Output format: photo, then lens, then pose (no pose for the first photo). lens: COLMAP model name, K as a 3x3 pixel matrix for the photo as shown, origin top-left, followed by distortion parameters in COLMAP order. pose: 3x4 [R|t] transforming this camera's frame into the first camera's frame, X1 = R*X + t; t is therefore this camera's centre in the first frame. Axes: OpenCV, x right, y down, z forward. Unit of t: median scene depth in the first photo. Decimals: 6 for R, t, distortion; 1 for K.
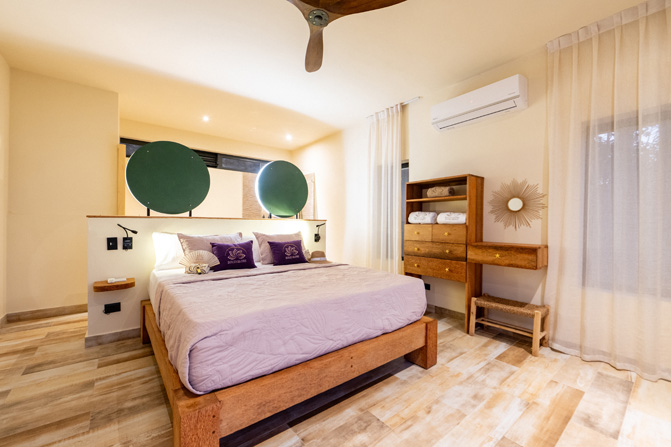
lens RADIAL K [[276.1, 0, 335.5], [0, 276.1, 223.5], [0, 0, 1]] dist [-0.011072, -0.000233]
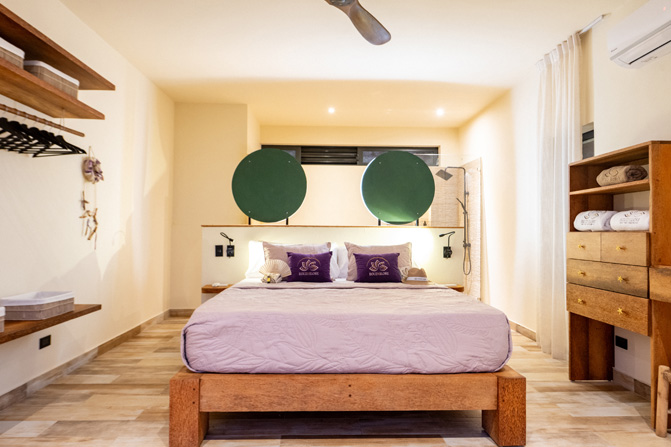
lens RADIAL K [[416.7, 0, 335.5], [0, 416.7, 223.5], [0, 0, 1]] dist [-0.004777, -0.003007]
pose [[0.807415, -0.016774, -0.589746, 0.460033], [0.000956, 0.999632, -0.027123, 0.009397], [0.589983, 0.021336, 0.807133, -0.050883]]
